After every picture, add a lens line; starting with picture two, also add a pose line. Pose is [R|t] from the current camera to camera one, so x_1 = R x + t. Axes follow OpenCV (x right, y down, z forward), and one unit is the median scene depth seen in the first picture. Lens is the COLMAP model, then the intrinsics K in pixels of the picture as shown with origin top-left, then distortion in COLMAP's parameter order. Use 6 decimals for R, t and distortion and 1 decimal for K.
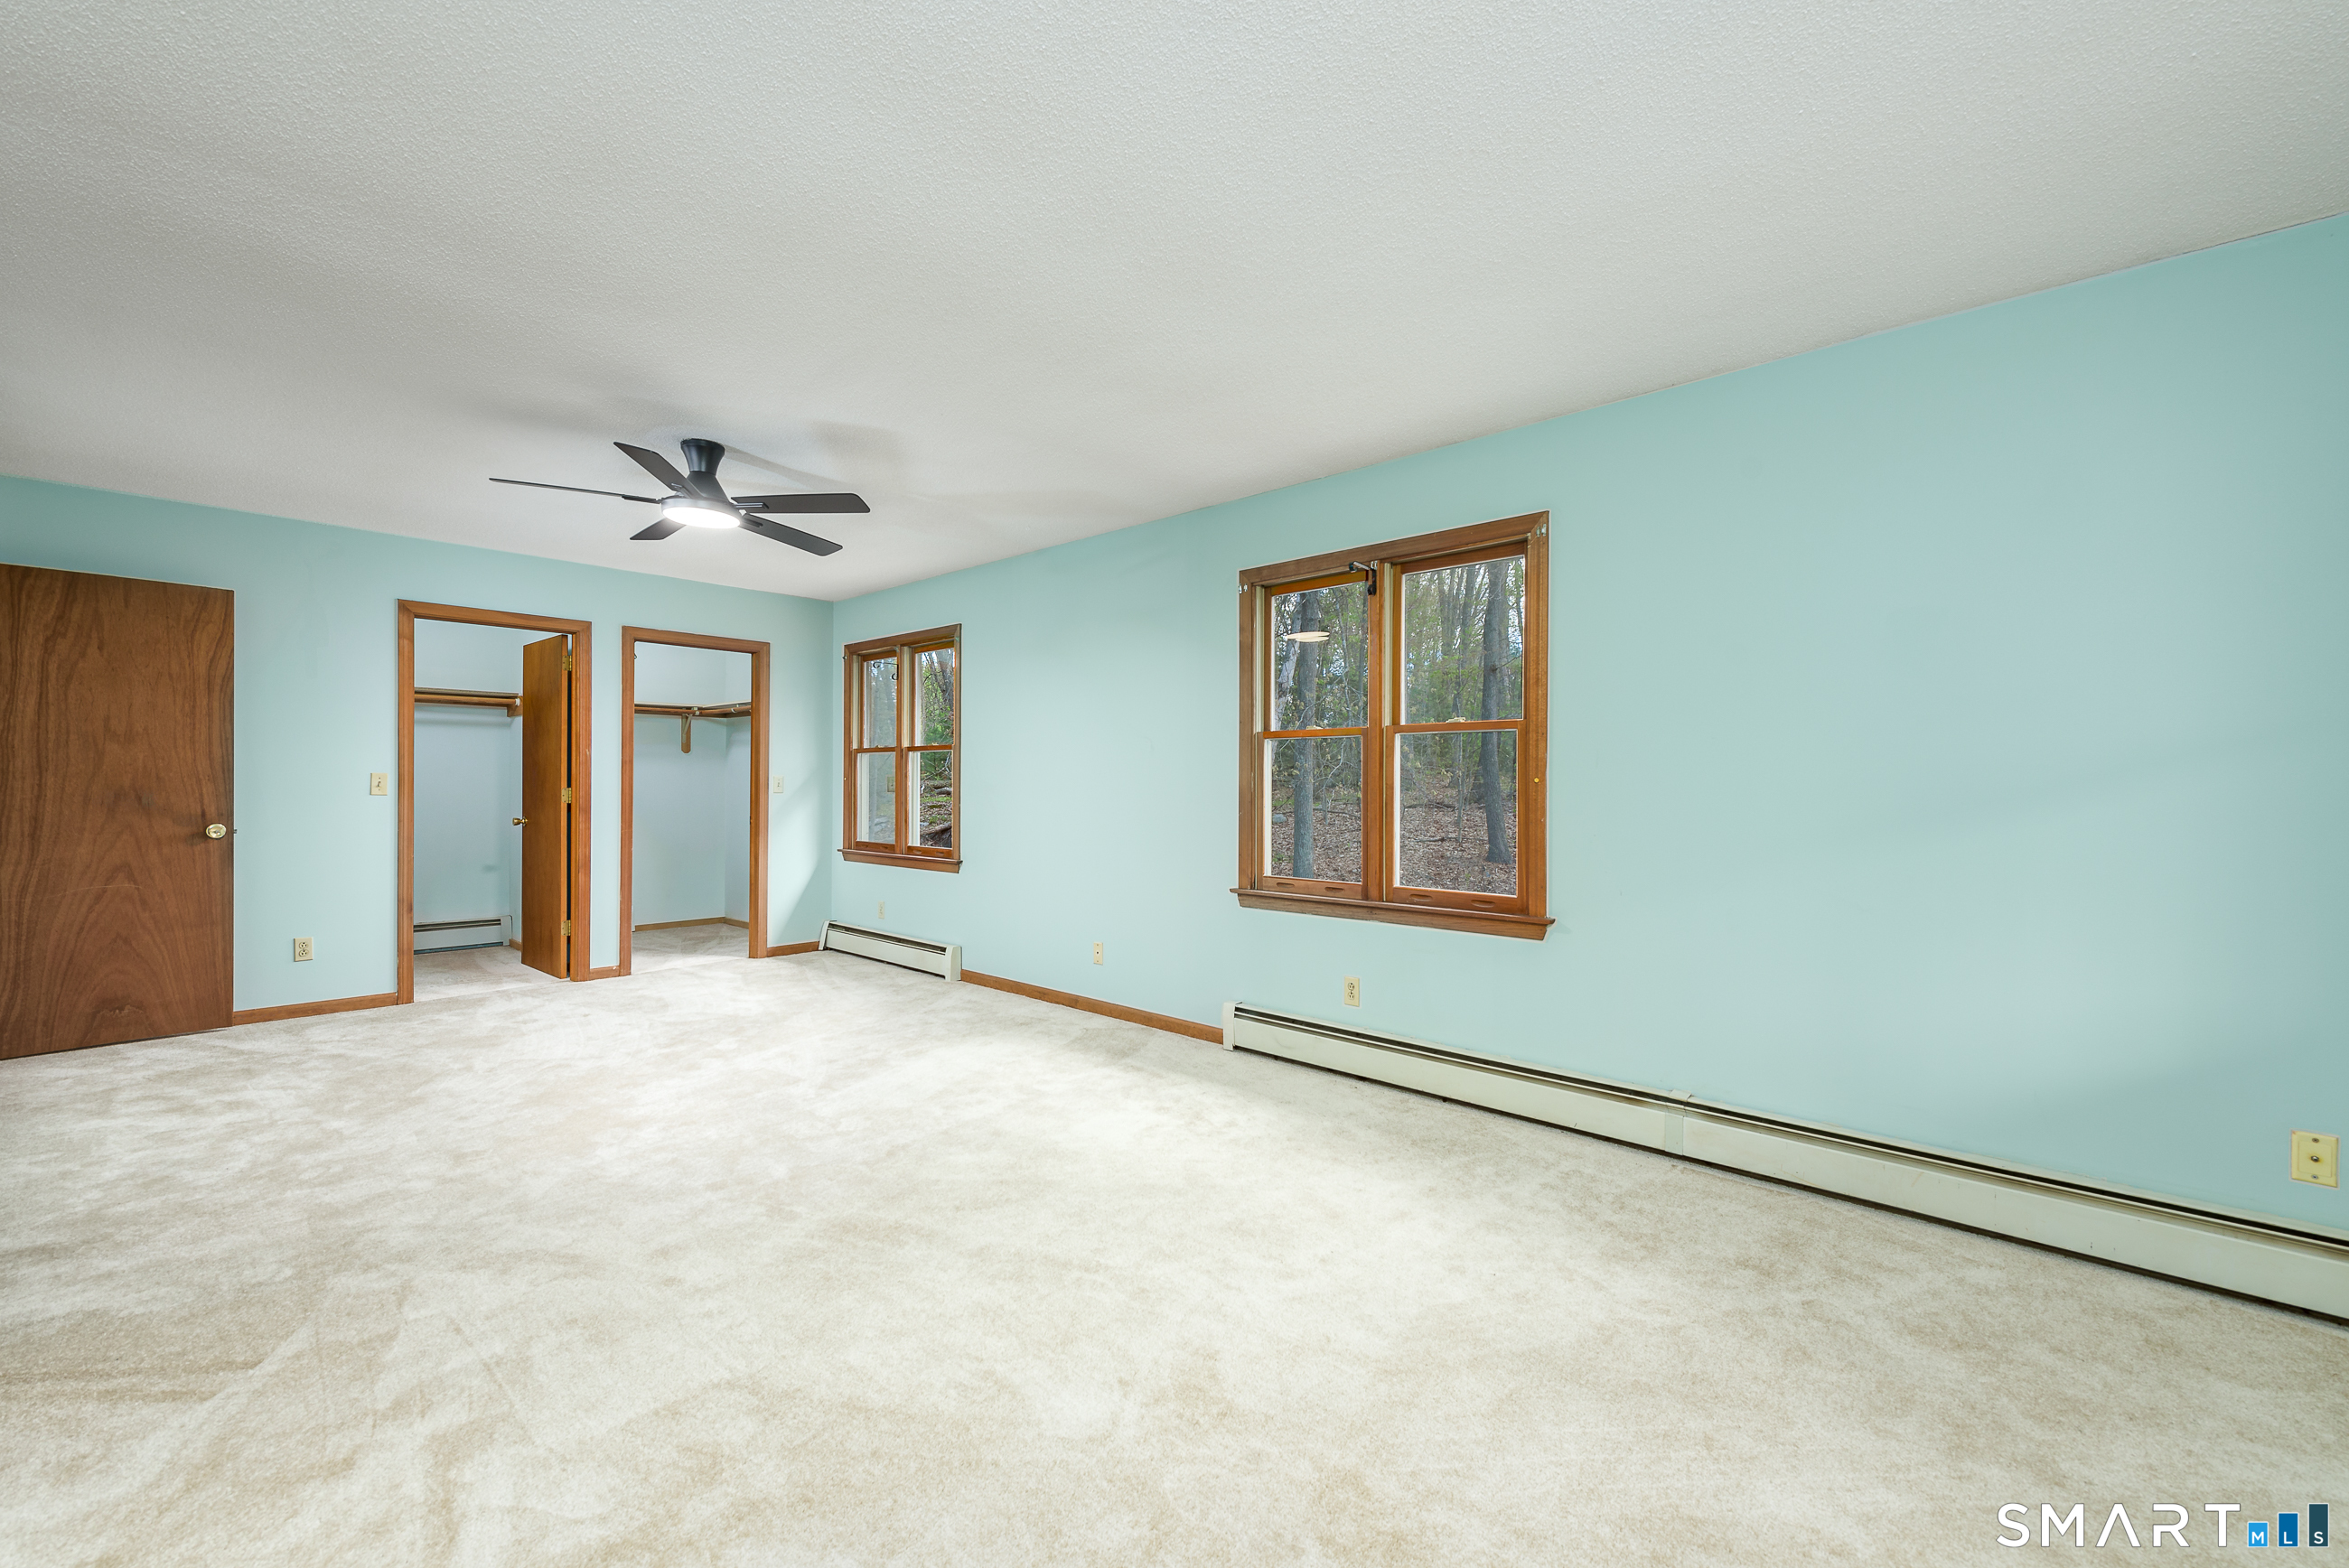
lens RADIAL K [[944.3, 0, 1174.5], [0, 944.3, 784.0], [0, 0, 1]] dist [-0.008642, -0.000149]
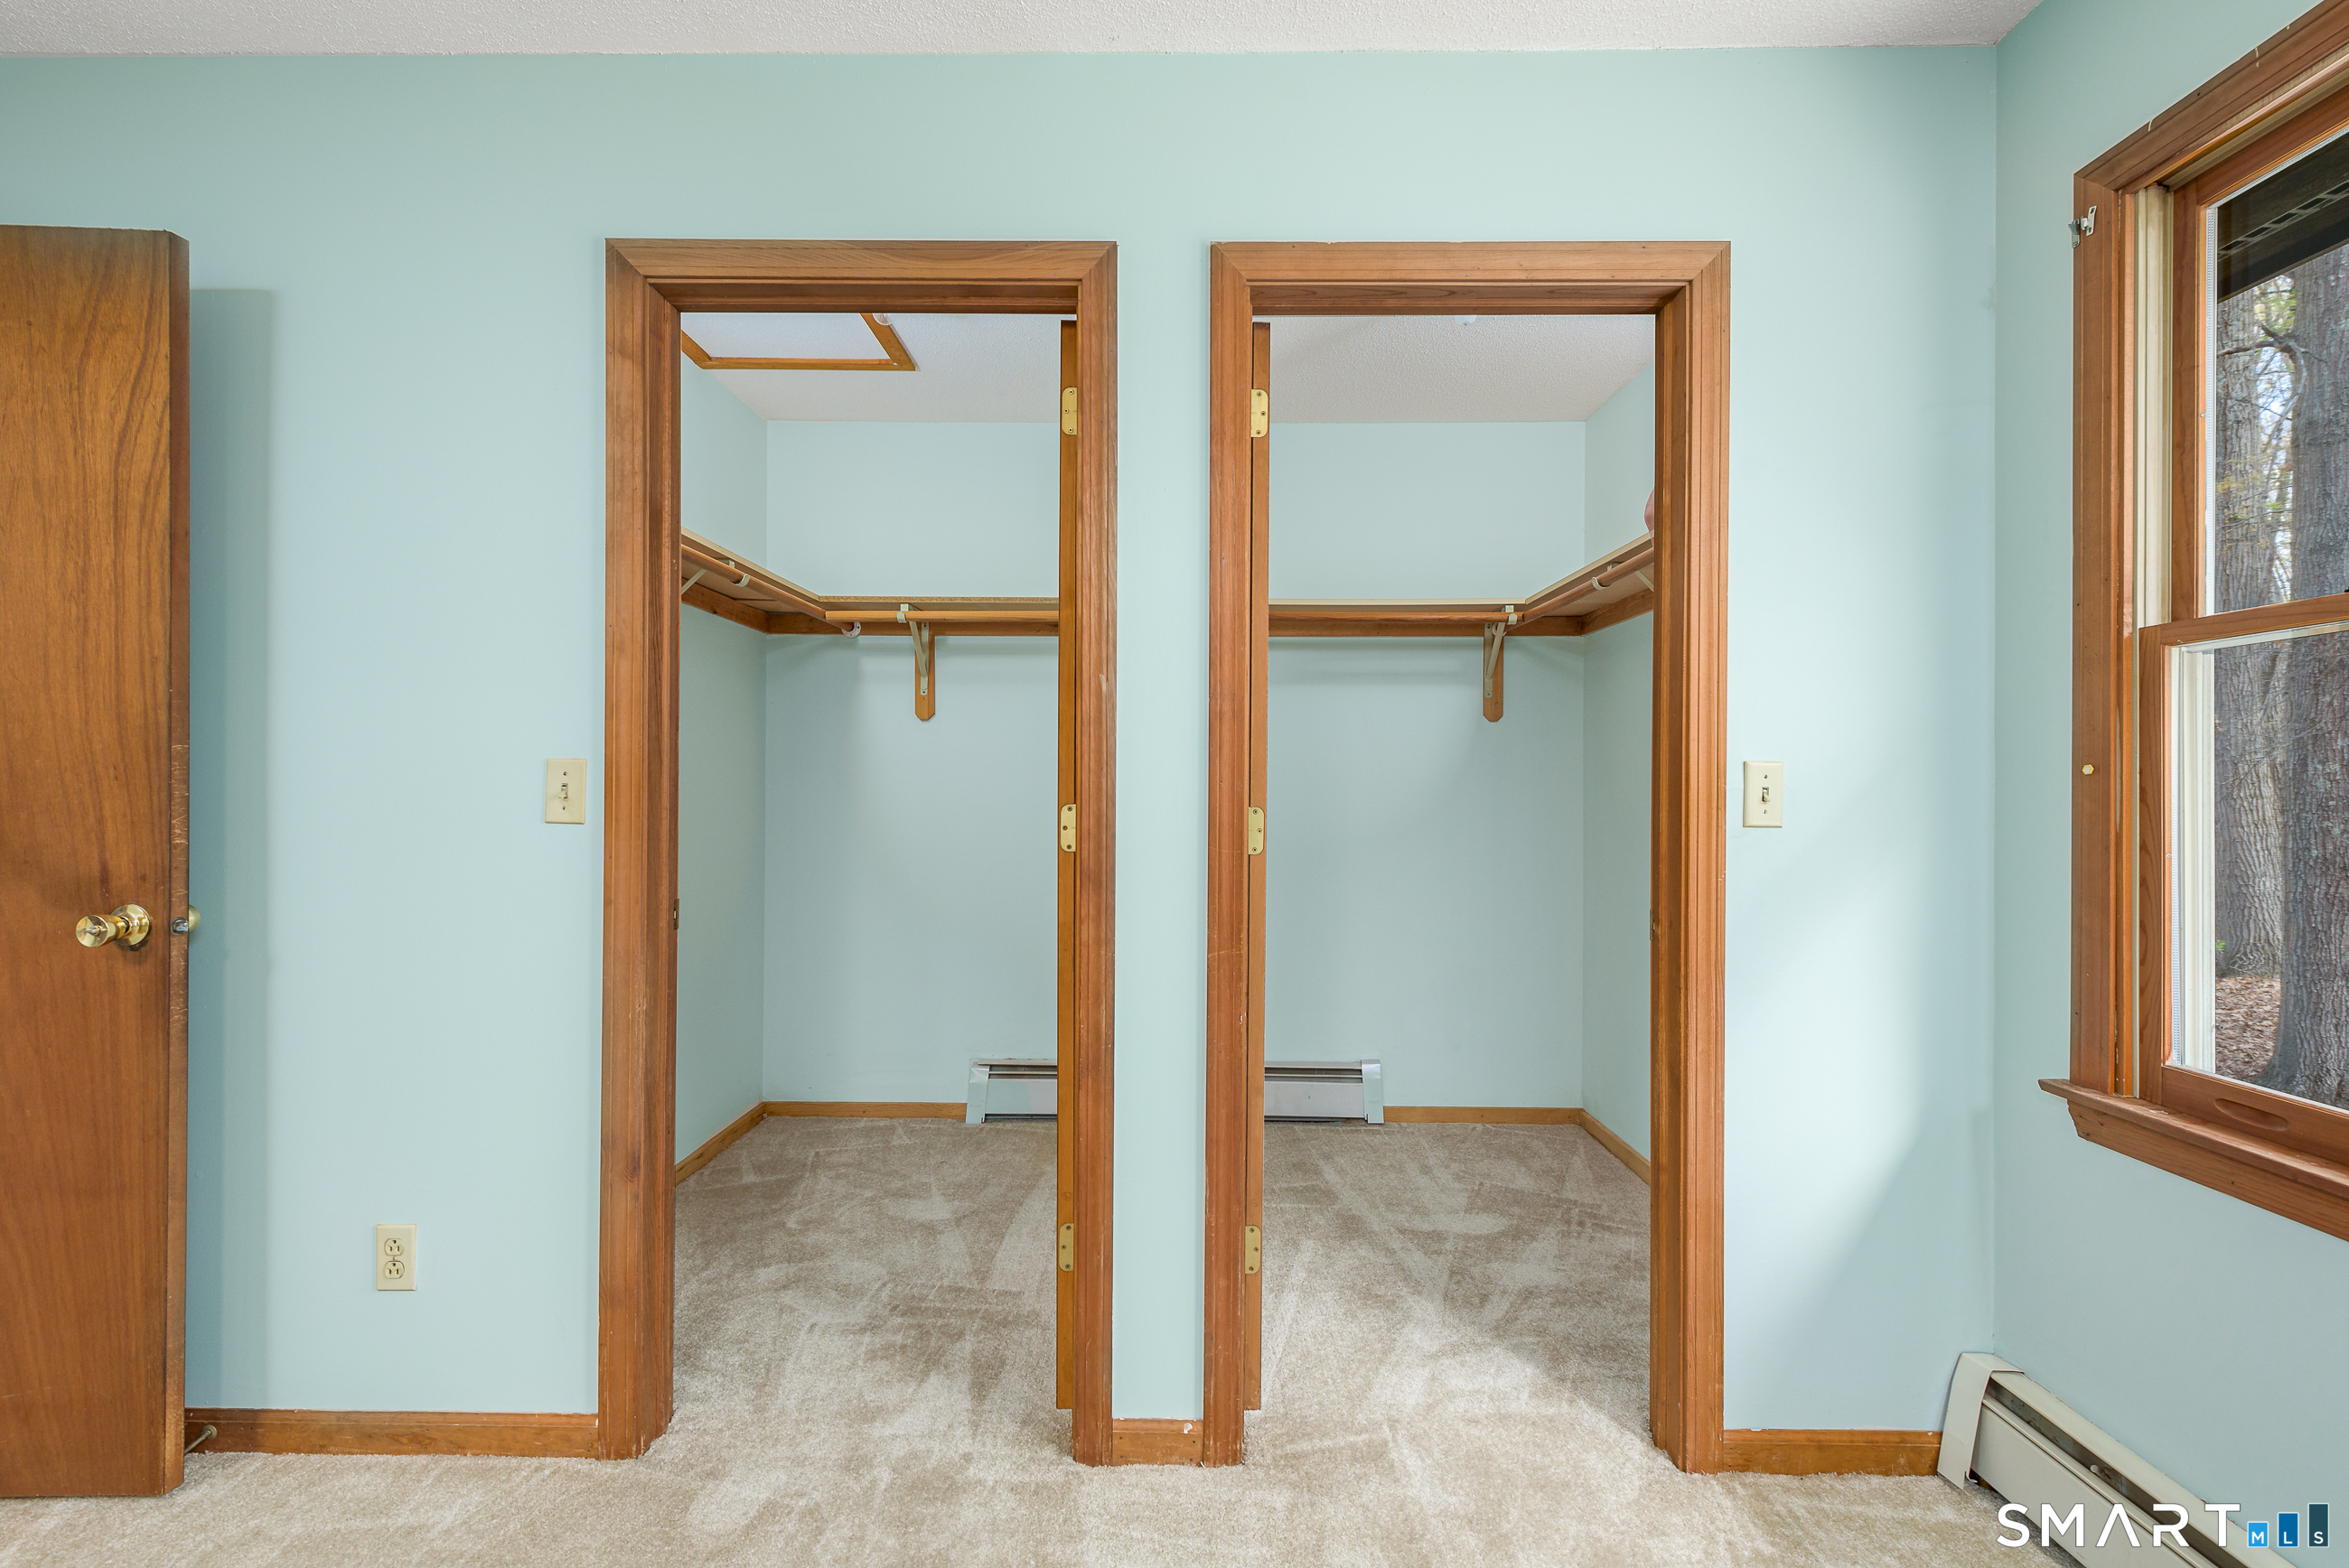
lens RADIAL K [[1080.8, 0, 1174.5], [0, 1080.8, 784.0], [0, 0, 1]] dist [-0.001076, -0.000458]
pose [[0.682220, -0.004754, -0.731131, -0.461747], [-0.001386, 0.999969, -0.007795, 0.000168], [0.731145, 0.006331, 0.682192, 1.001694]]
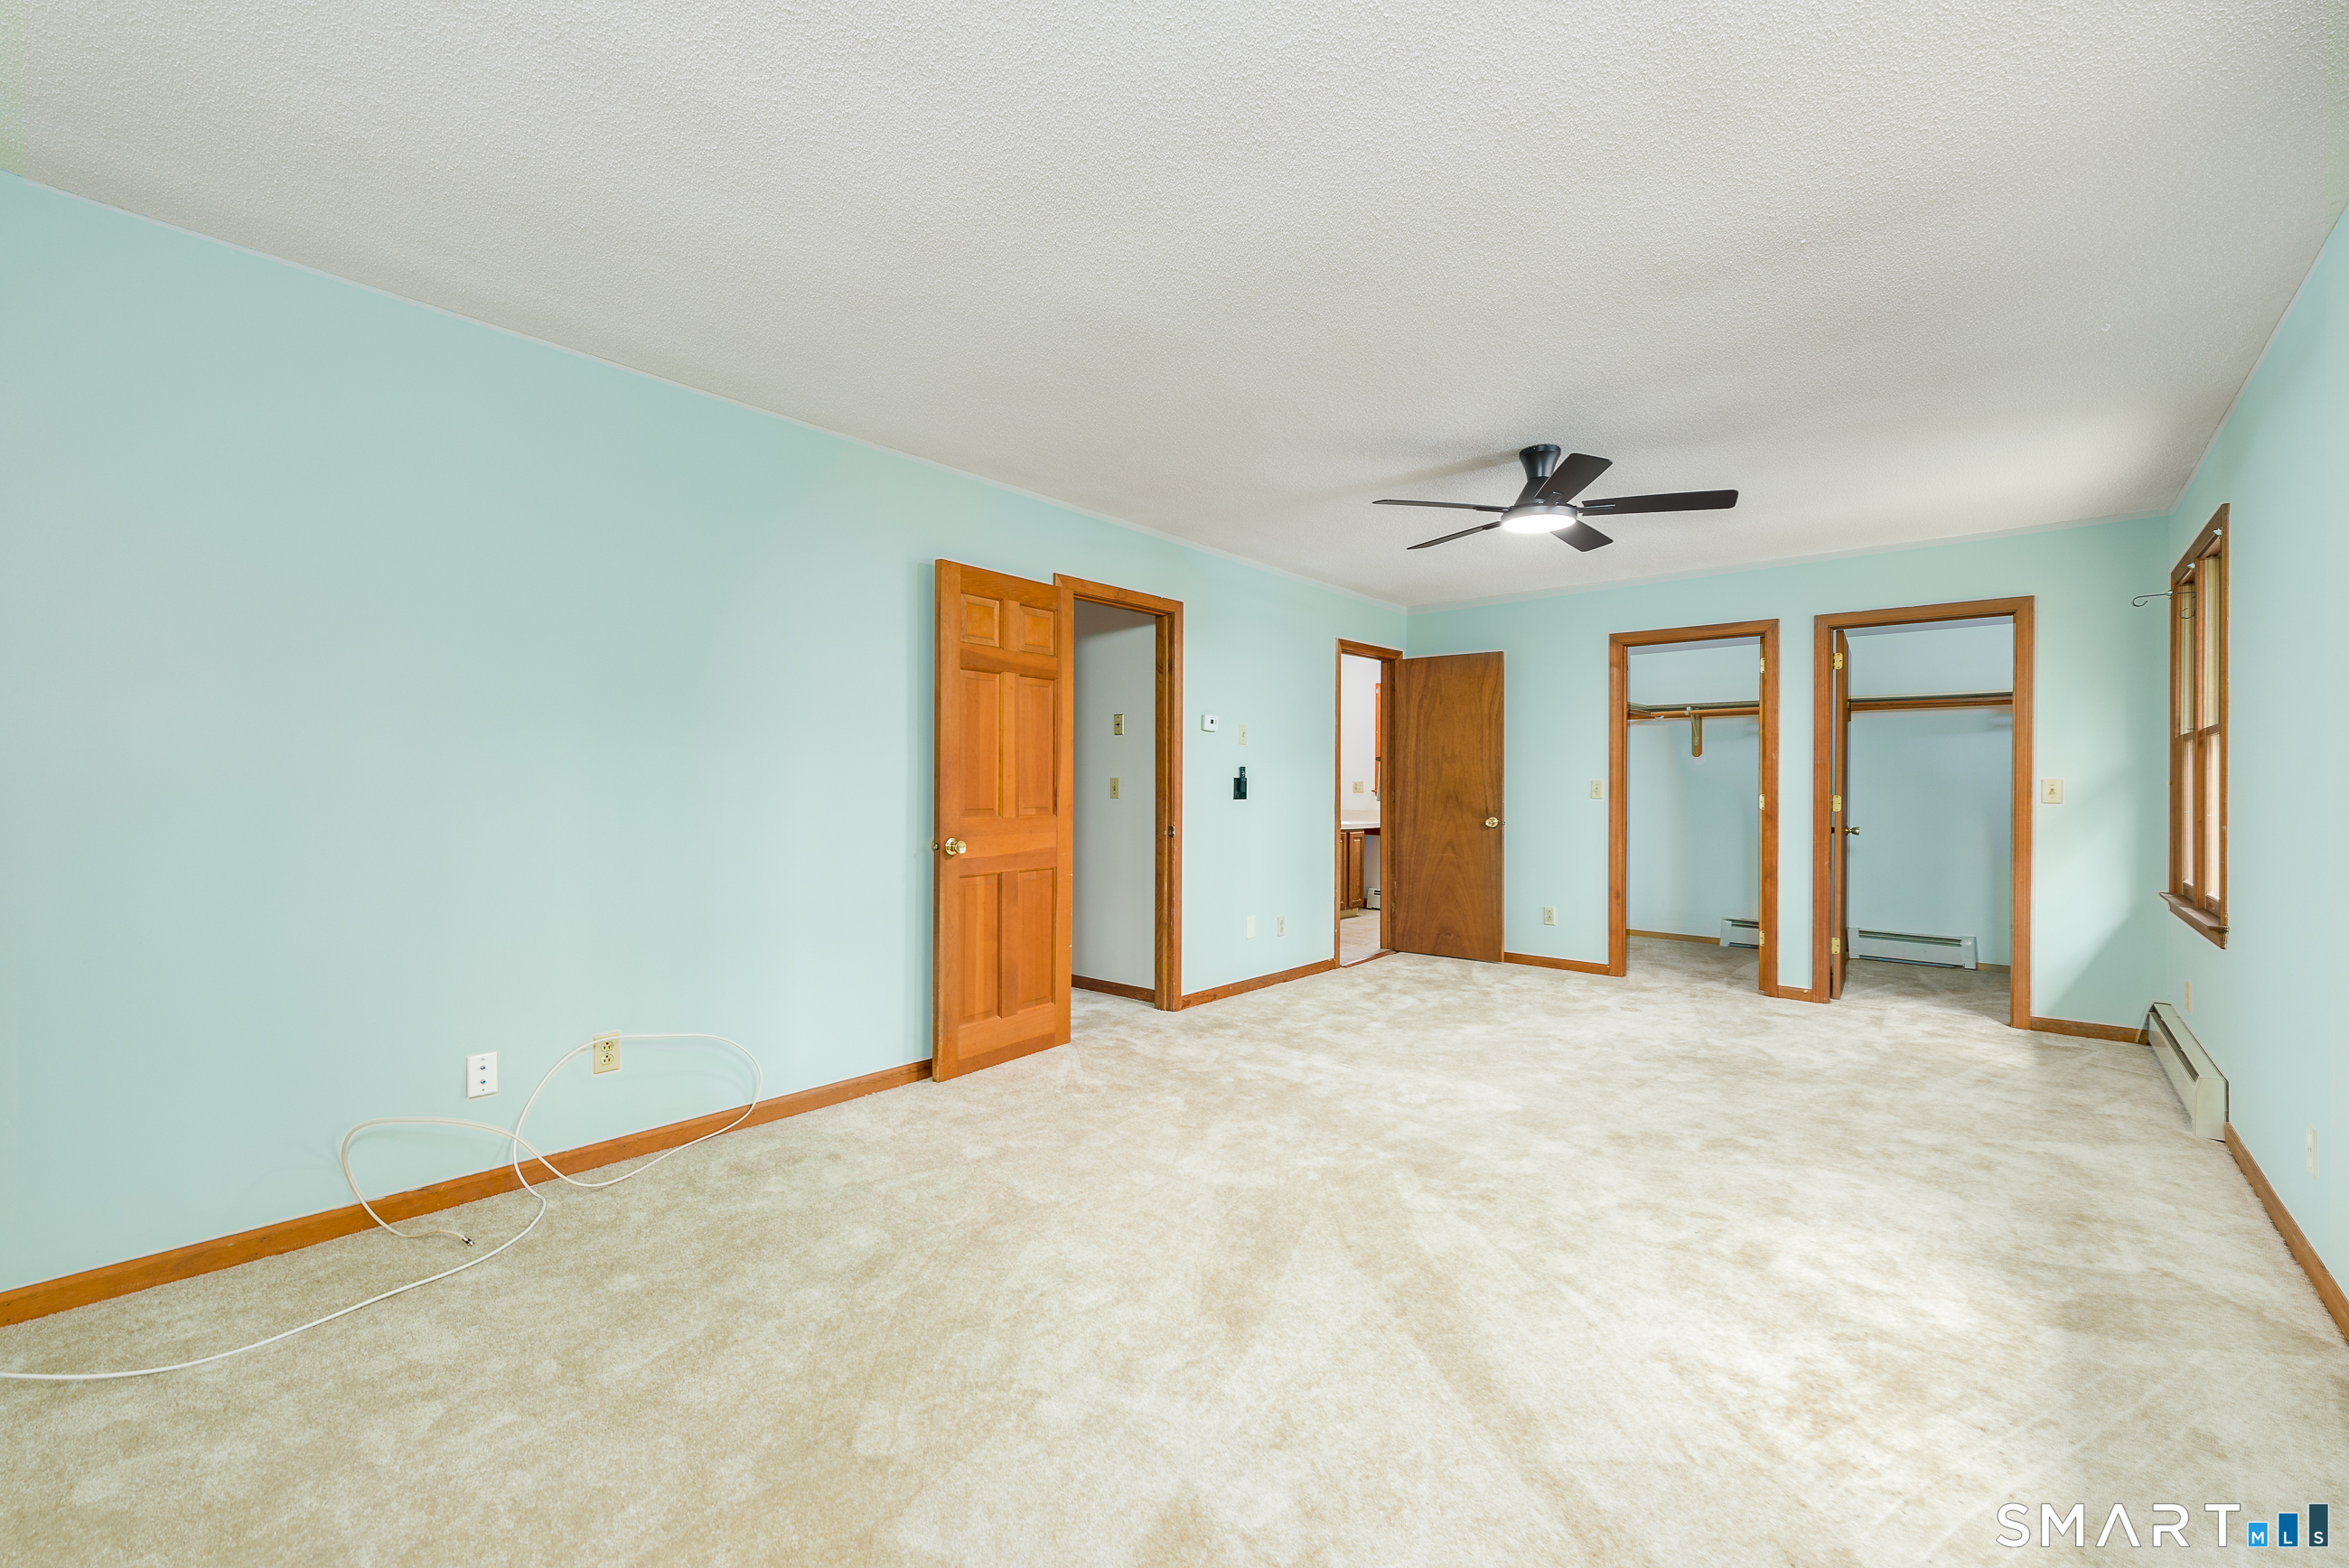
lens RADIAL K [[942.0, 0, 1174.5], [0, 942.0, 784.0], [0, 0, 1]] dist [0.001721, 0.000135]
pose [[0.052915, -0.005896, -0.998582, 0.378566], [-0.005551, 0.999965, -0.006198, 0.003610], [0.998584, 0.005872, 0.052880, 0.437329]]
